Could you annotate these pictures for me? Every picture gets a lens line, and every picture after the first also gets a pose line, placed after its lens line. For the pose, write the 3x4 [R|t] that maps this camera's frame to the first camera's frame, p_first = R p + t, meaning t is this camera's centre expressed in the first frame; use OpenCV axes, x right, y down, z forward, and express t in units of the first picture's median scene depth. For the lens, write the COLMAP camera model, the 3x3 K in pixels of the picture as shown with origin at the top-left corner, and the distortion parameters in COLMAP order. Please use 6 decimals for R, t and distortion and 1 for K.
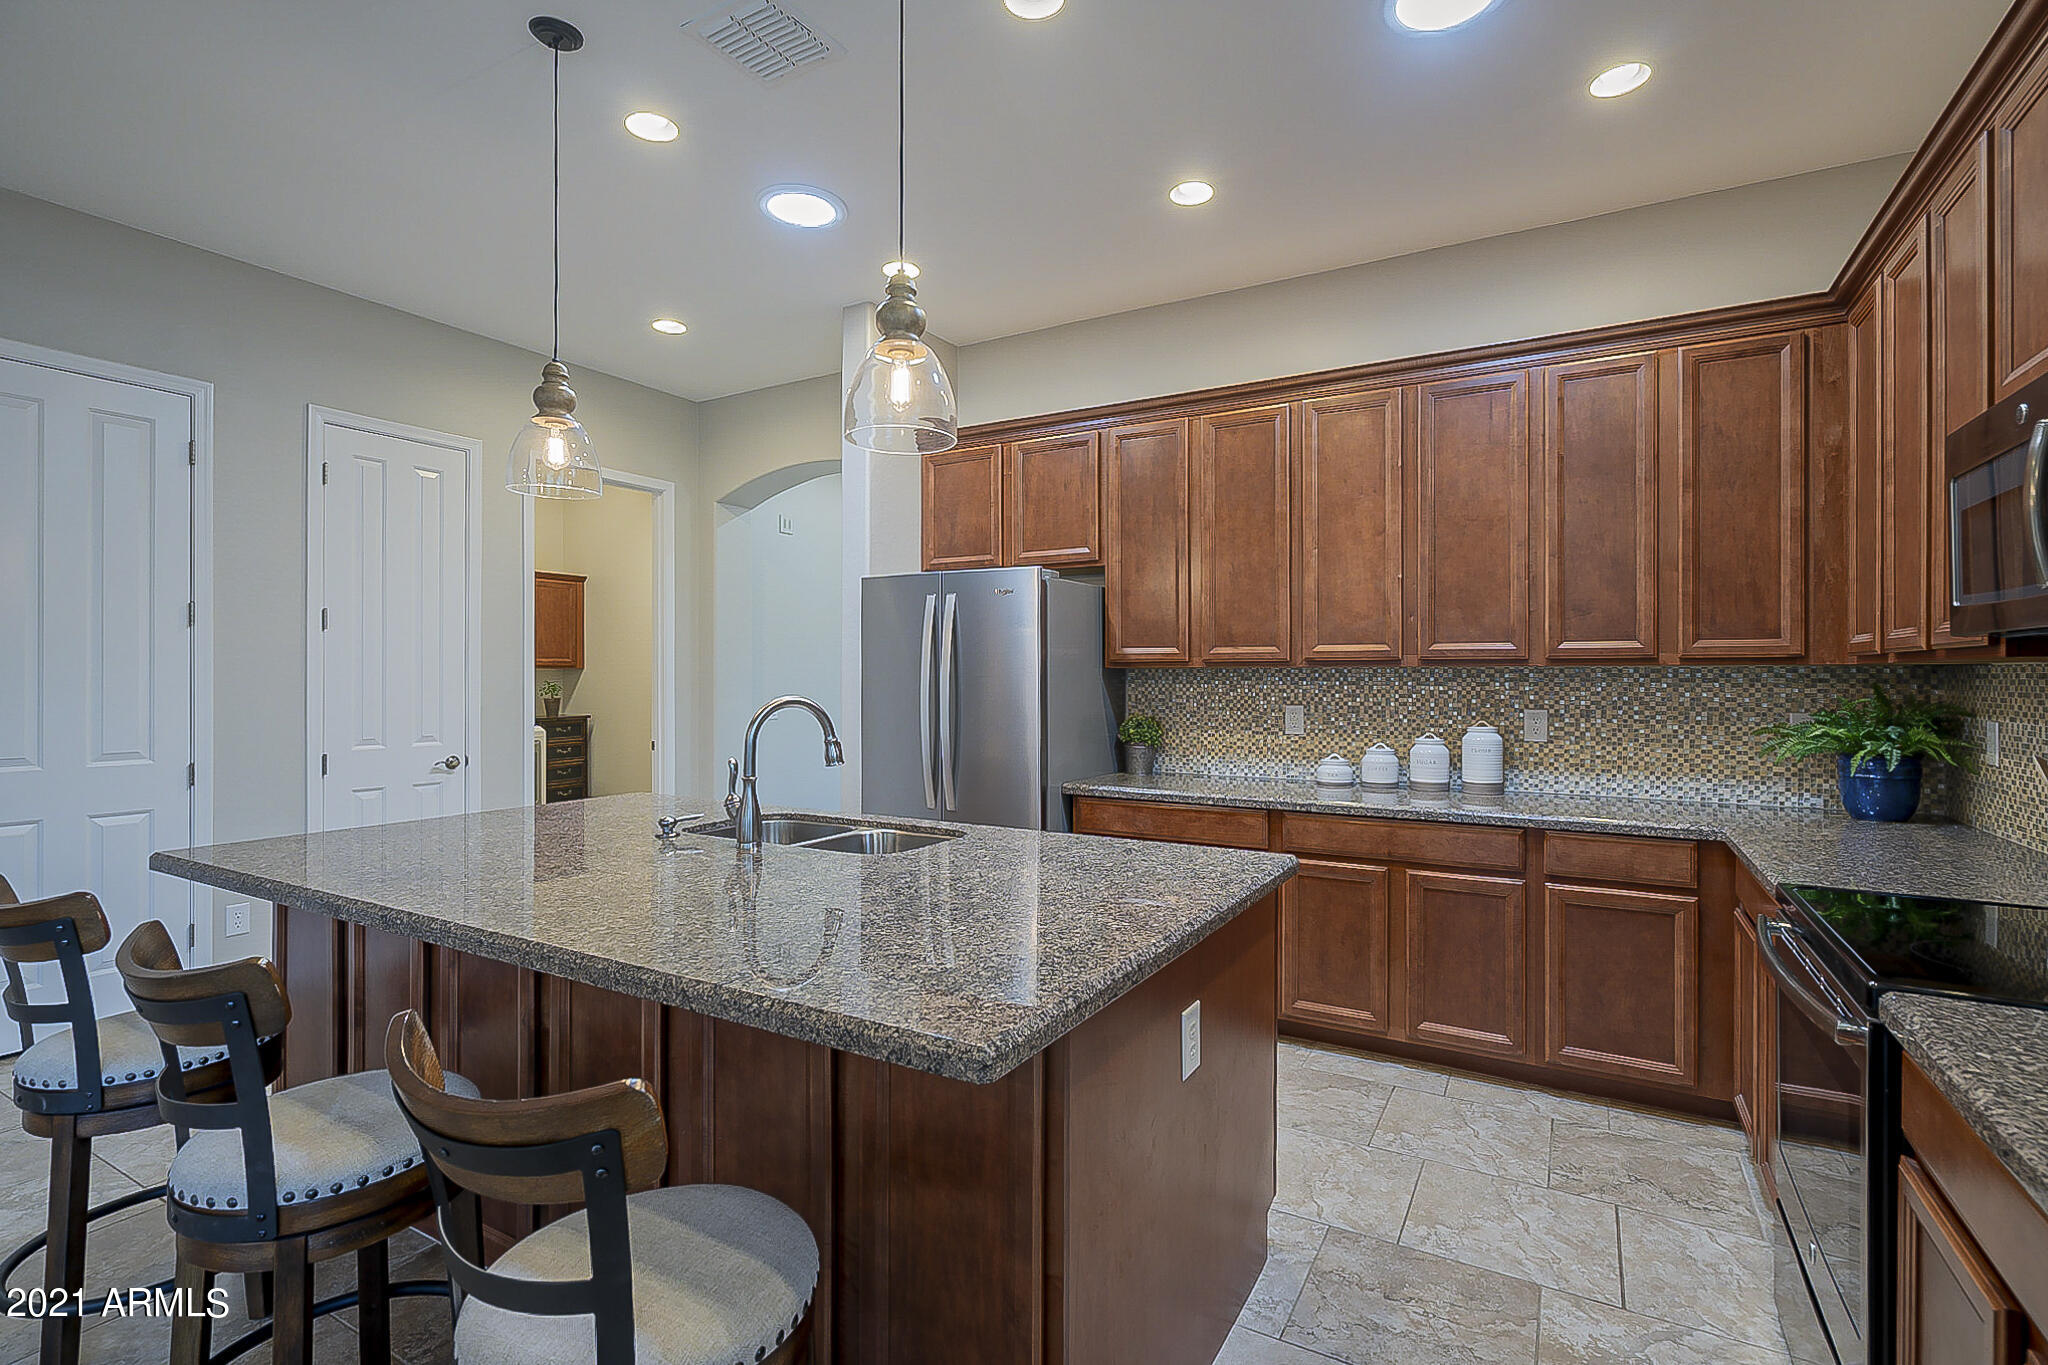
lens RADIAL K [[944.3, 0, 1037.8], [0, 944.3, 661.7], [0, 0, 1]] dist [-0.007328, 0.000824]
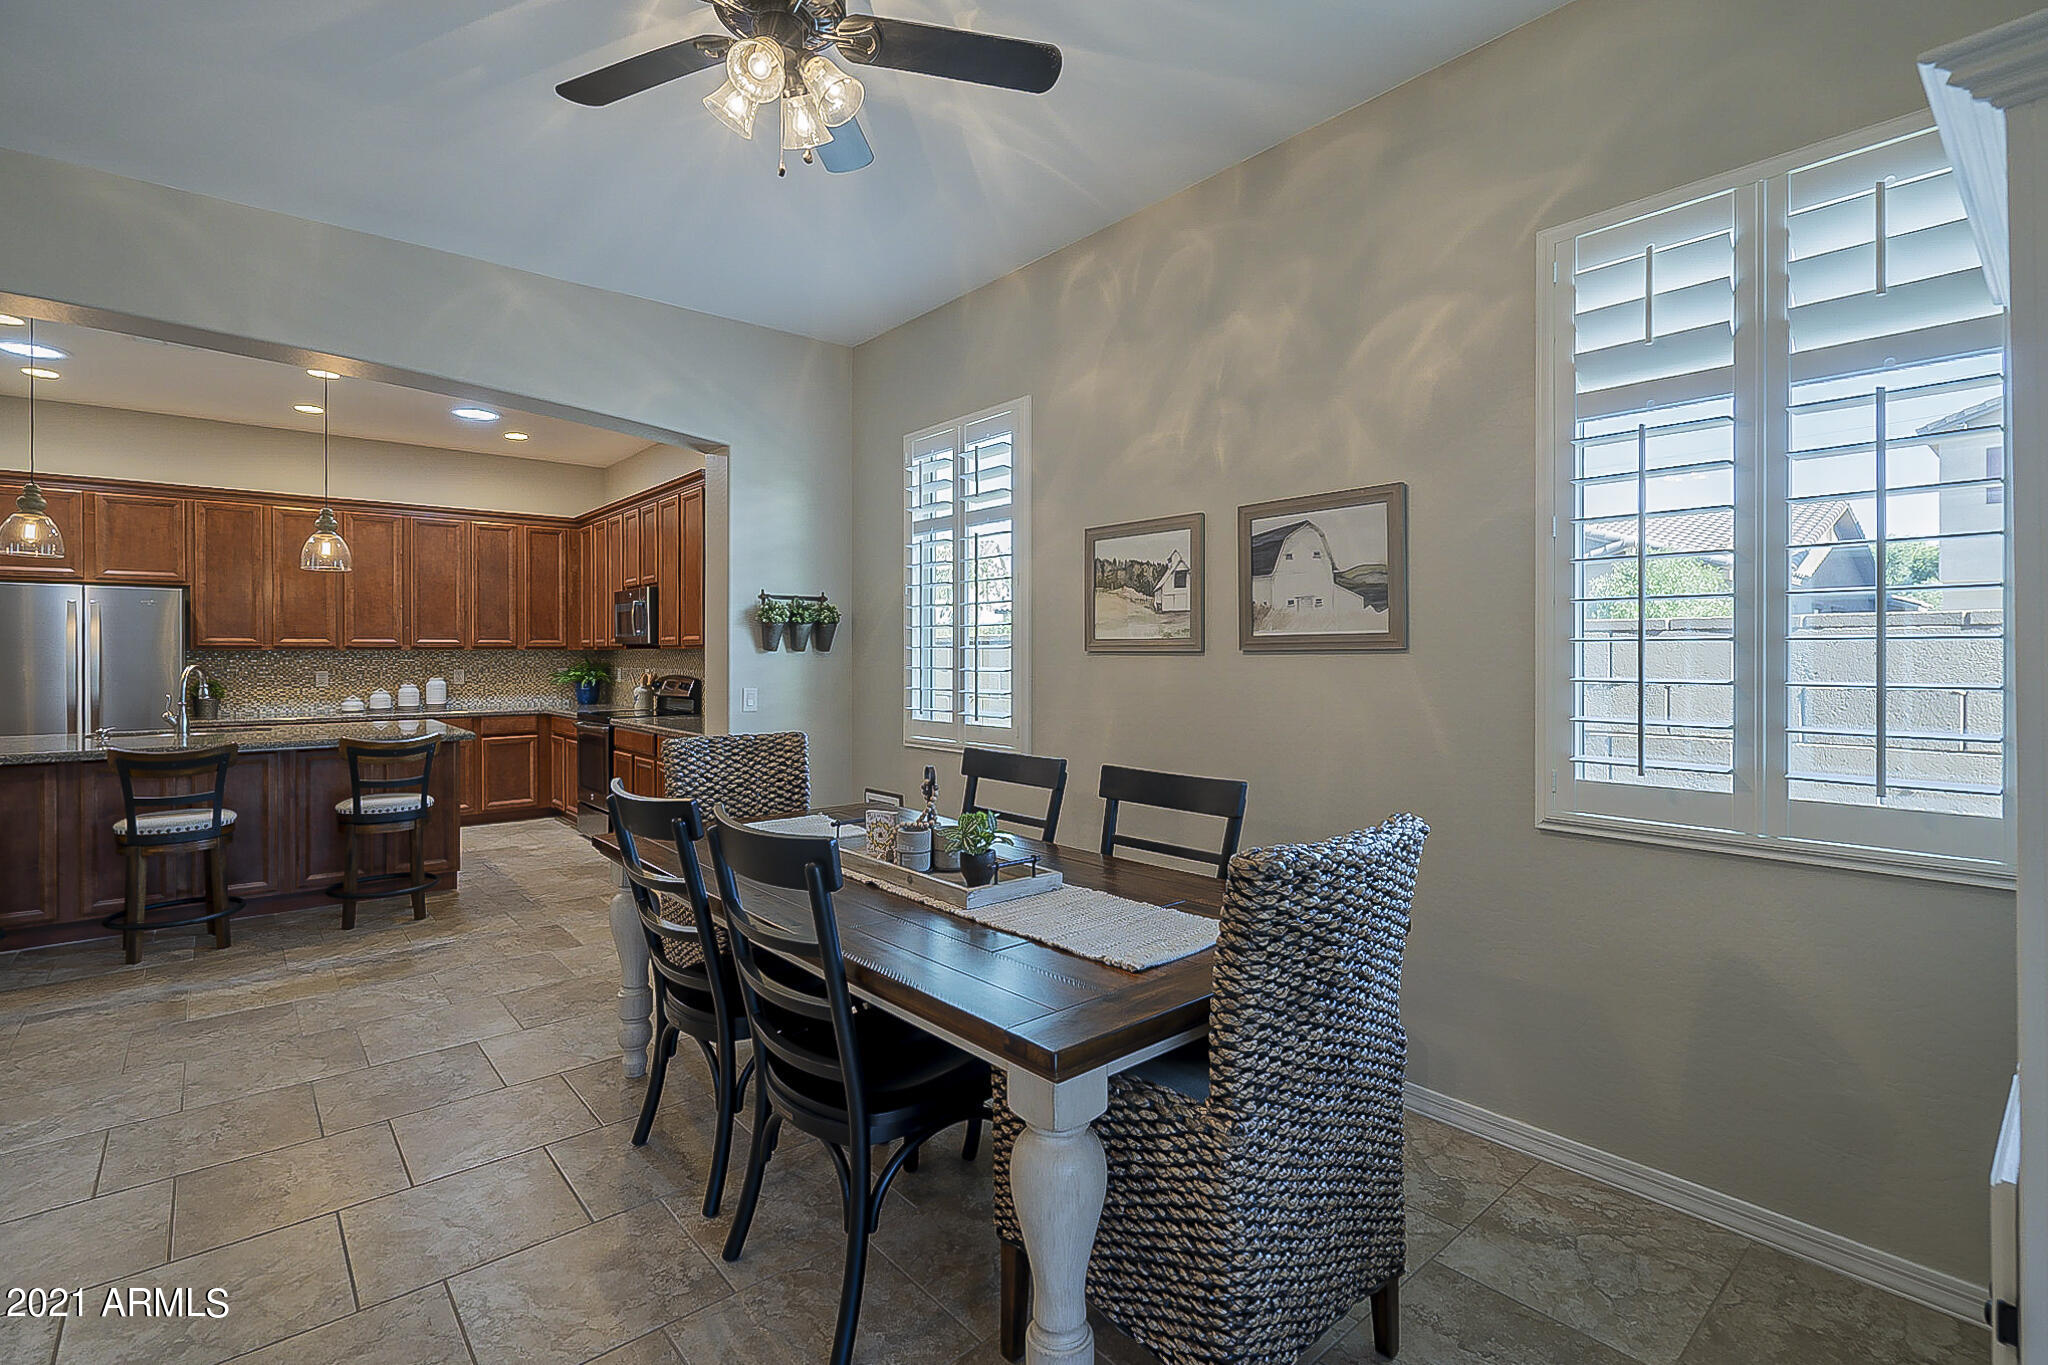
lens RADIAL K [[944.3, 0, 1037.8], [0, 944.3, 661.7], [0, 0, 1]] dist [-0.007328, 0.000824]
pose [[0.326135, -0.009672, 0.945274, -1.221556], [-0.010759, 0.999845, 0.013942, -0.014207], [-0.945262, -0.014718, 0.325980, -1.096996]]
